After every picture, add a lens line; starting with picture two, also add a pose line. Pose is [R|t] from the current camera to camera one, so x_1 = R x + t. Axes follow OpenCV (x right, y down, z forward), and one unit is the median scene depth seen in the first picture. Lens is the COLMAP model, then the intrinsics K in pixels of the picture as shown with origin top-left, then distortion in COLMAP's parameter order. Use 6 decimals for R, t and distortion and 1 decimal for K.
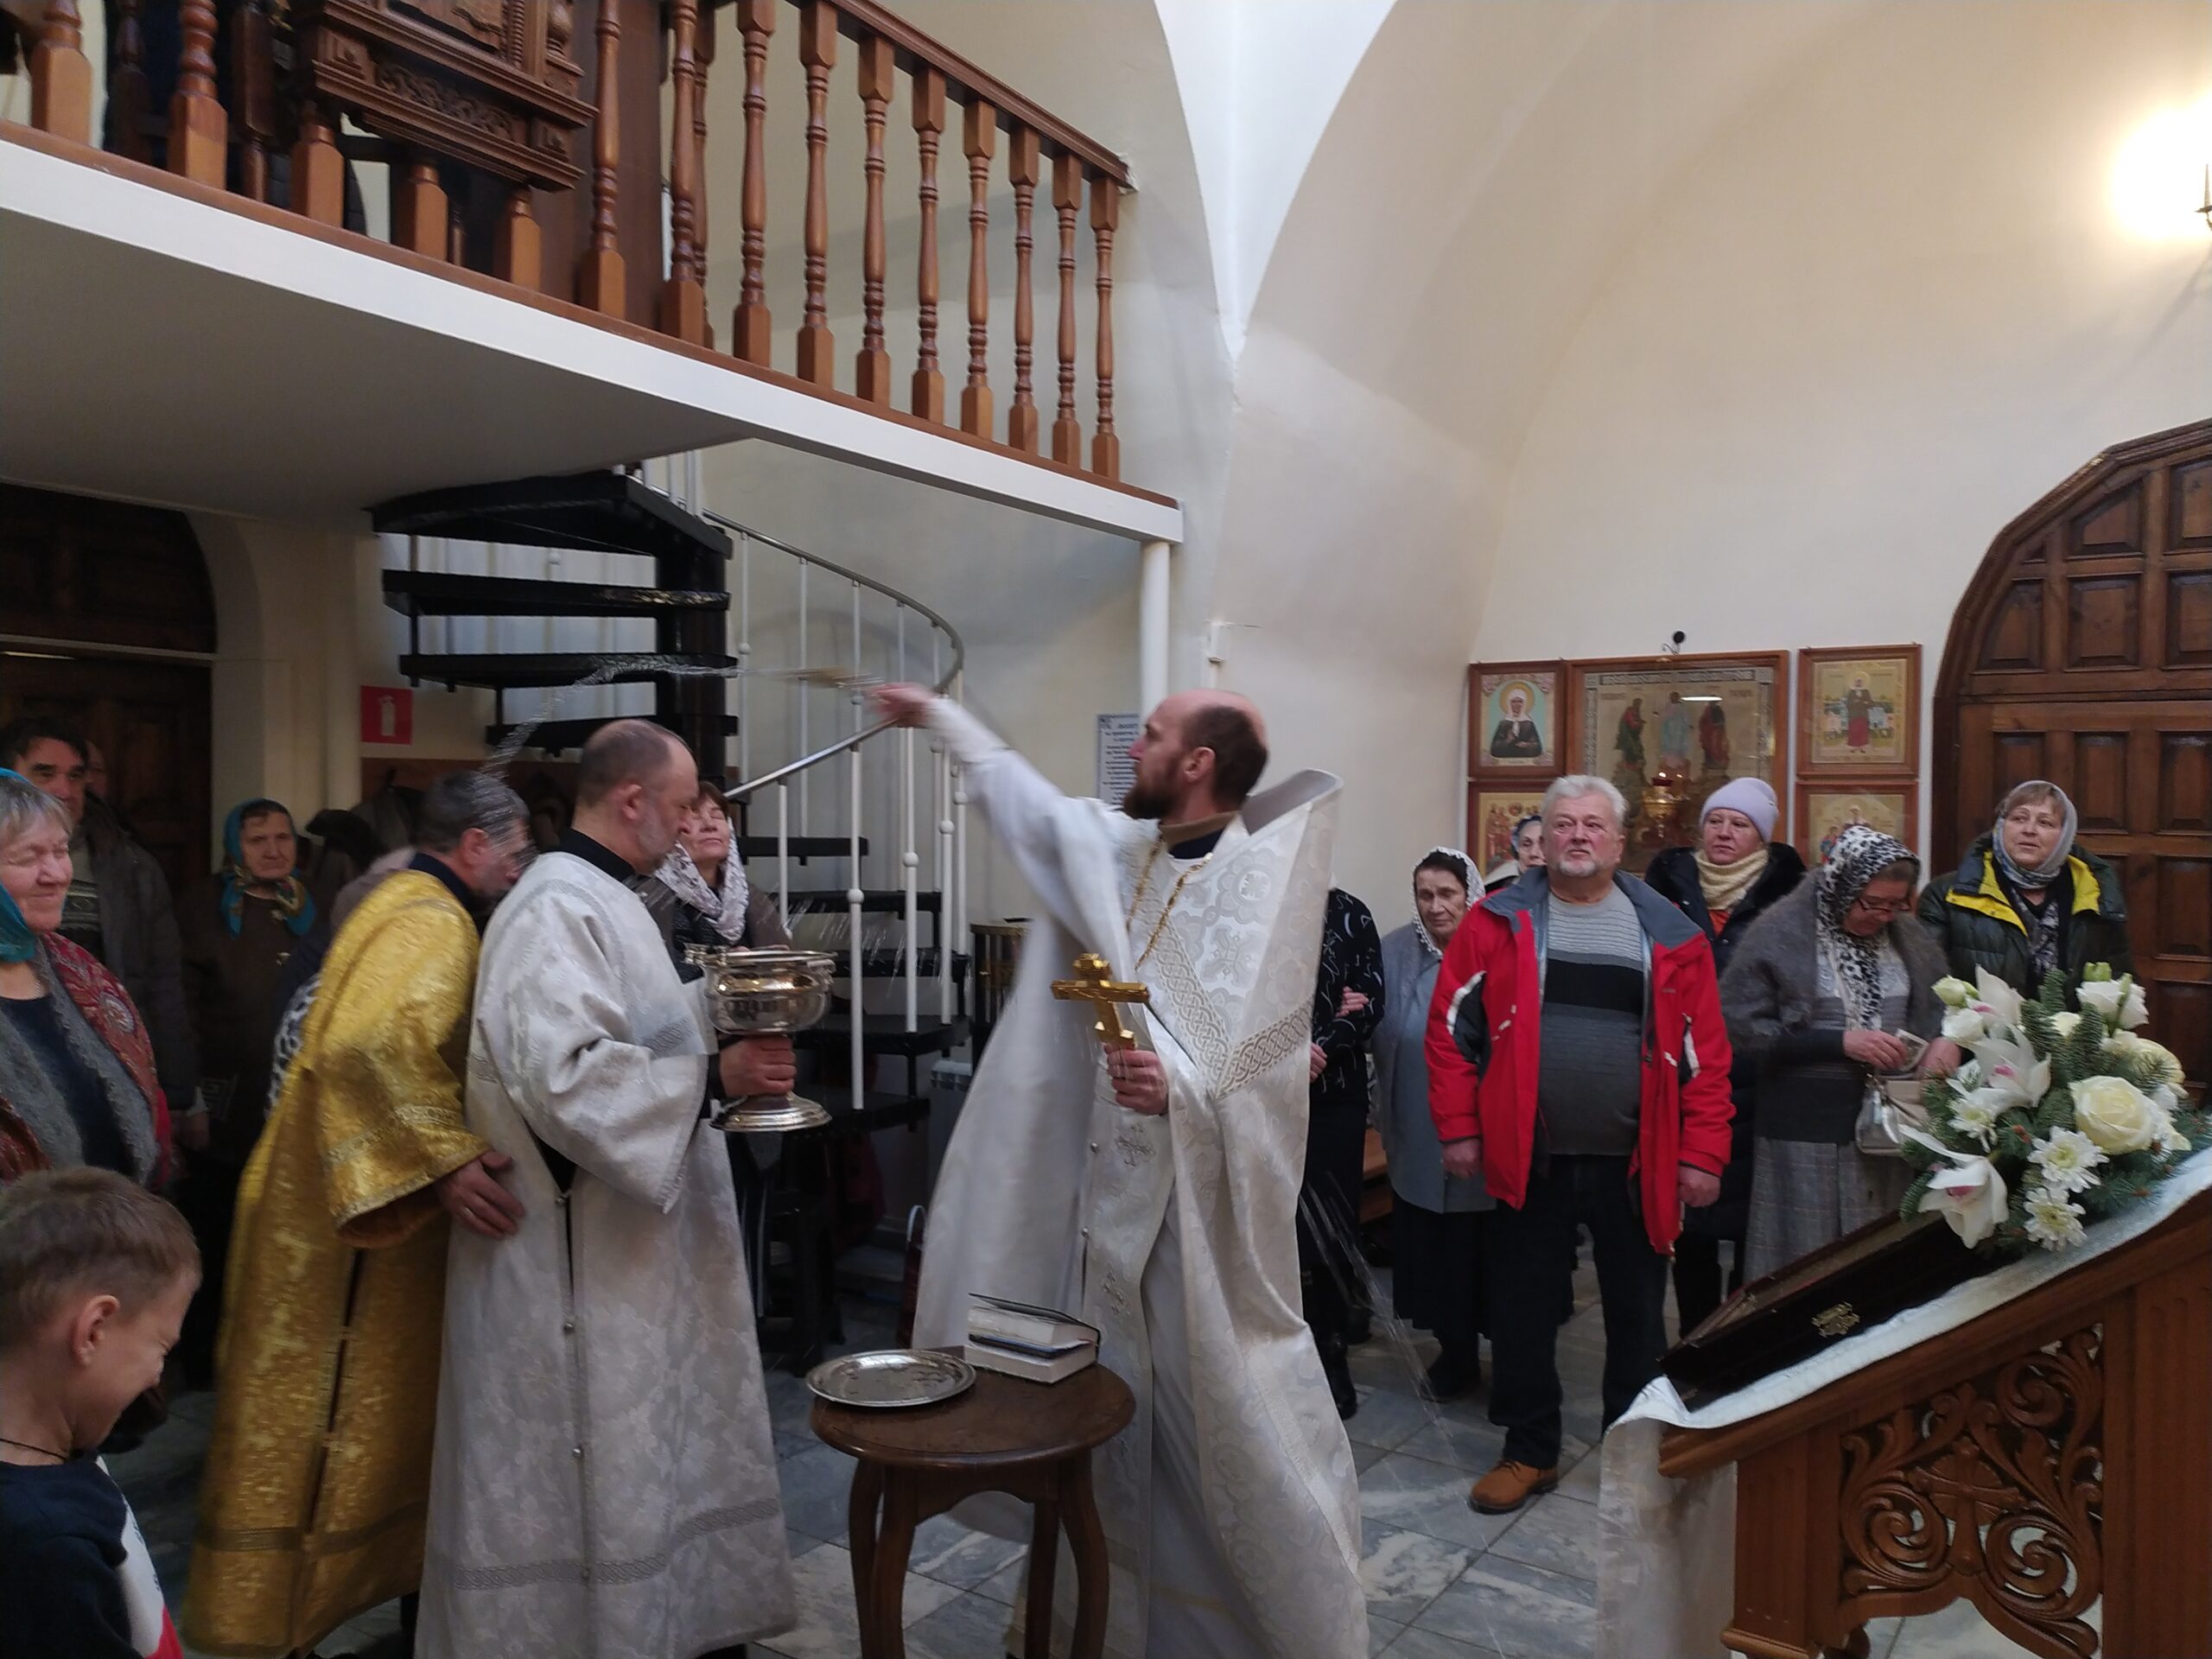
lens RADIAL K [[1631.0, 0, 1113.5], [0, 1631.0, 810.9], [0, 0, 1]] dist [0.065710, -0.085410]
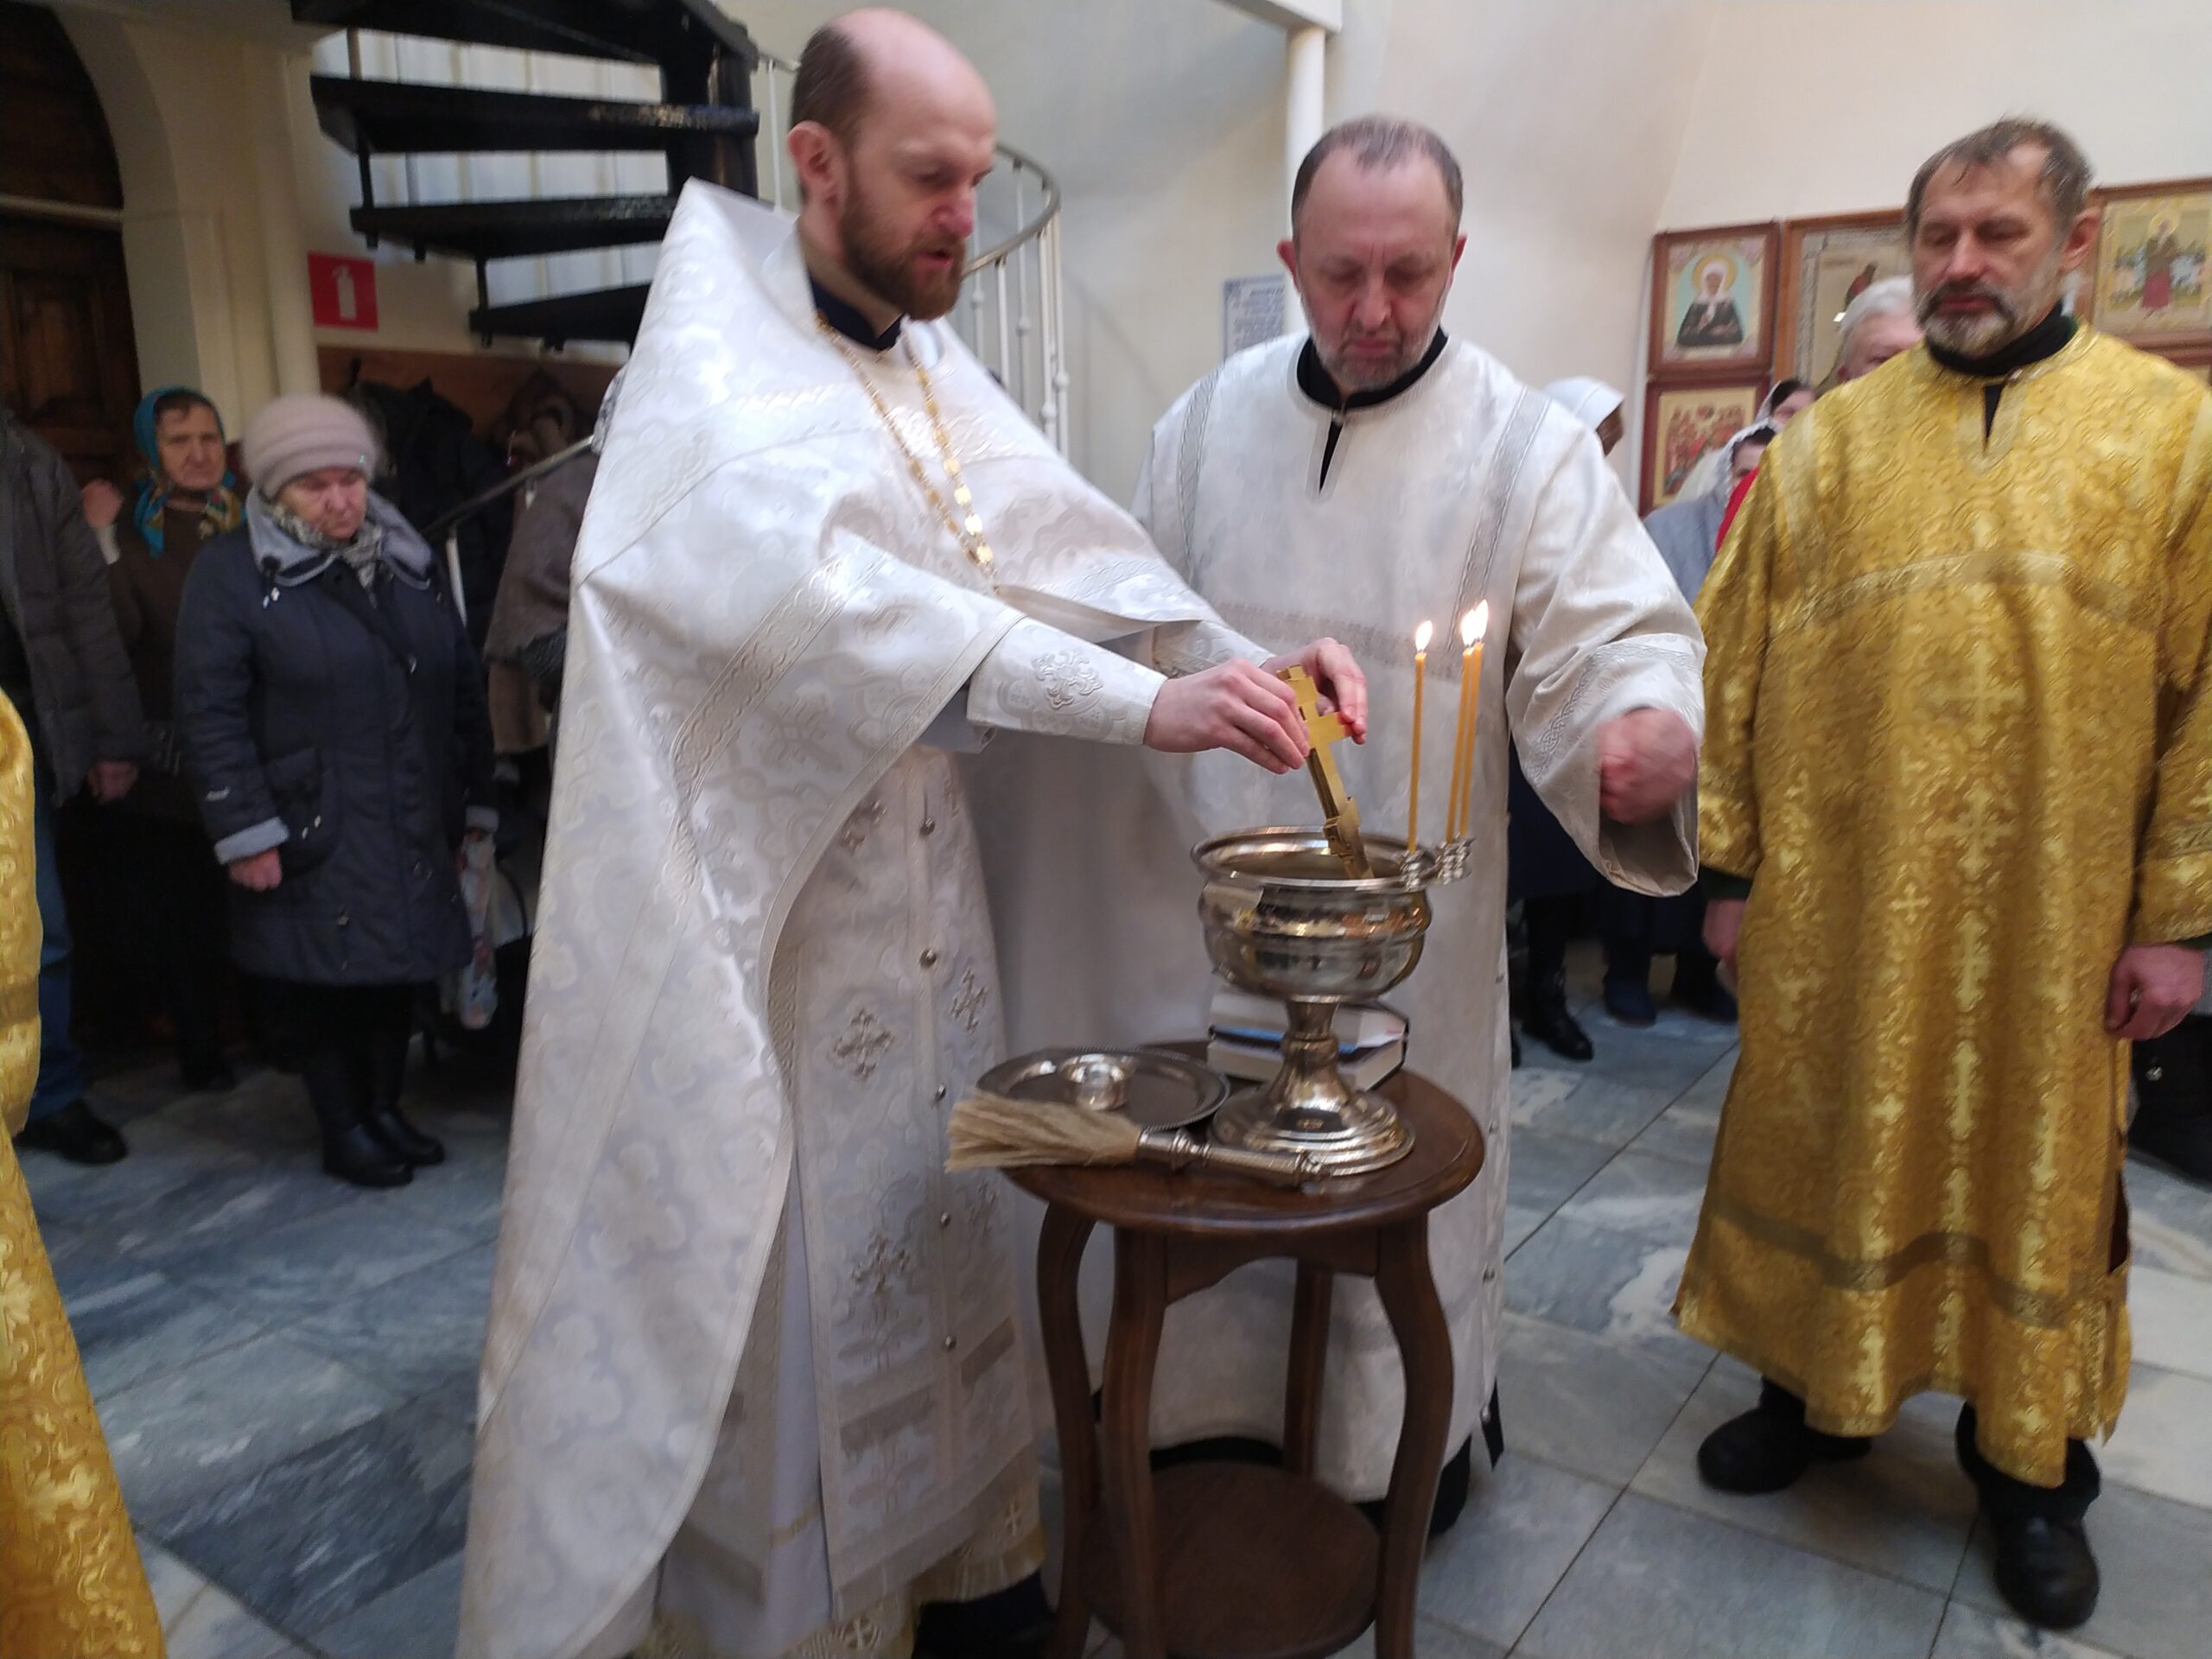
lens RADIAL K [[1641.5, 0, 1118.3], [0, 1641.5, 810.1], [0, 0, 1]] dist [0.042130, -0.043559]
pose [[0.999580, -0.016441, -0.023885, -0.054336], [0.020525, 0.983026, 0.182316, 0.056495], [0.020482, -0.182730, 0.982950, 0.185167]]
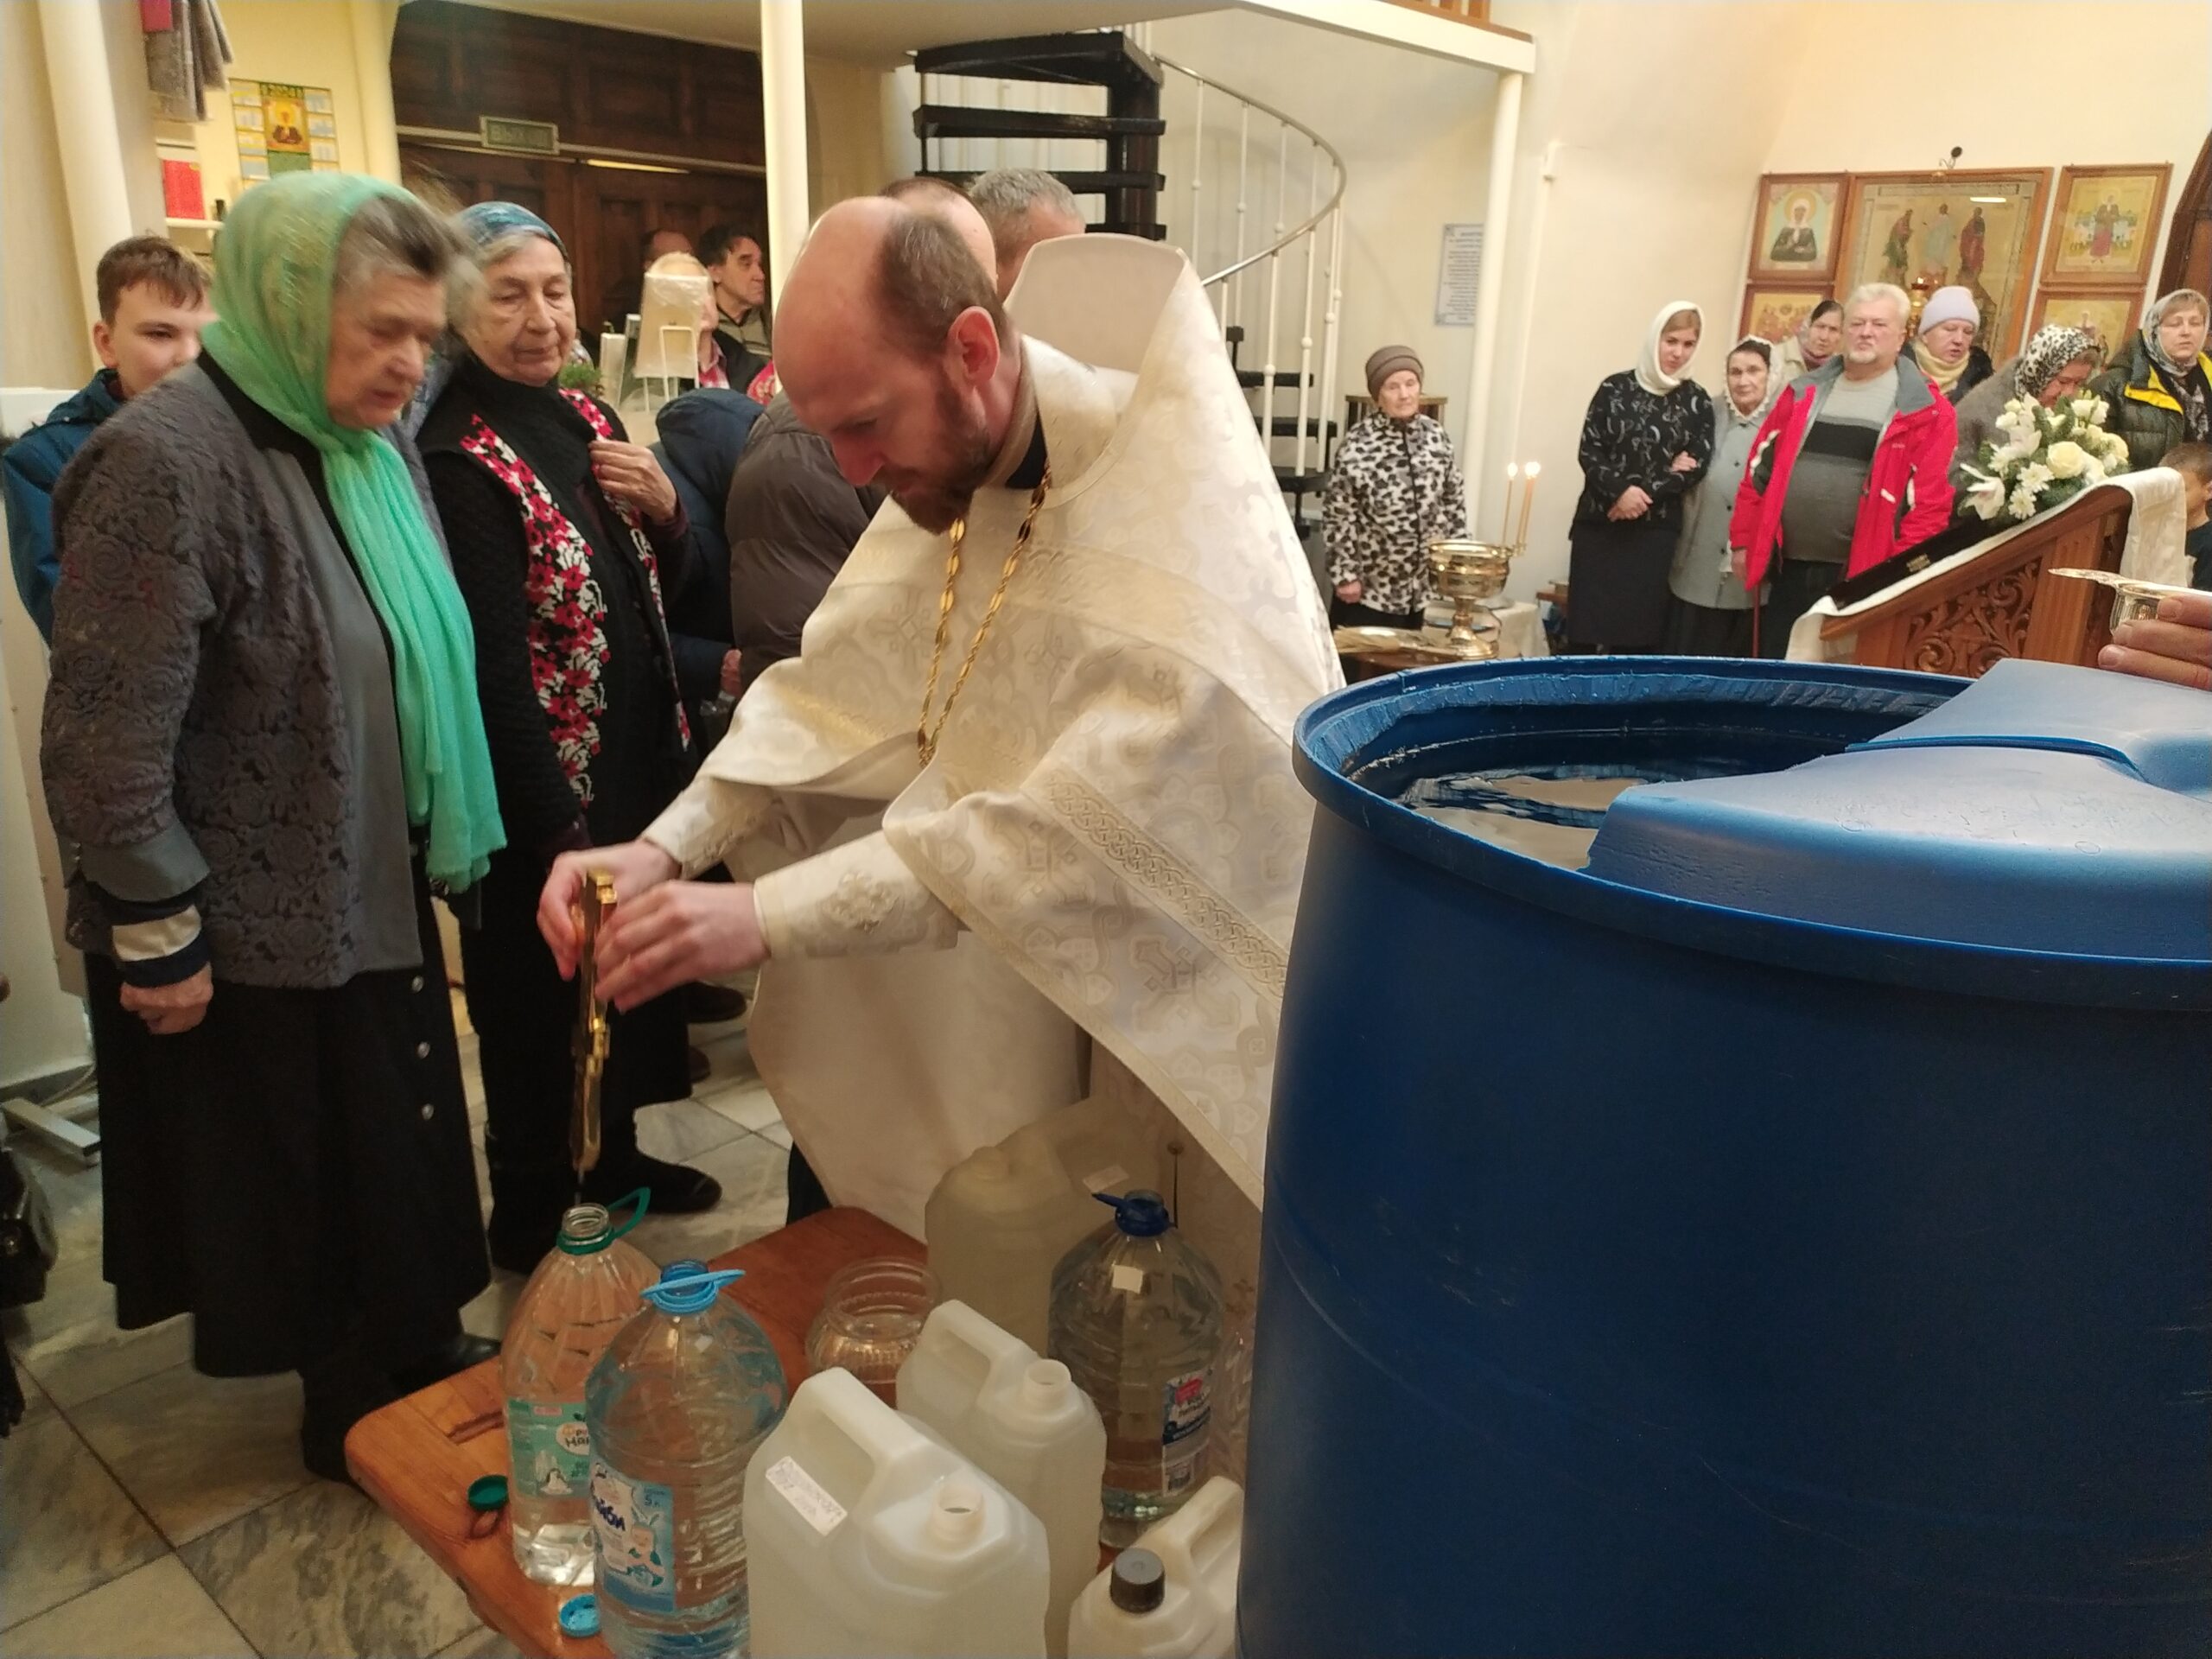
lens RADIAL K [[1641.5, 0, 1118.3], [0, 1641.5, 810.1], [0, 0, 1]] dist [0.042130, -0.043559]
pose [[0.992032, 0.053181, -0.114209, -0.102951], [-0.017399, 0.955684, 0.293879, 0.002752], [0.124776, -0.289551, 0.948995, -0.398810]]
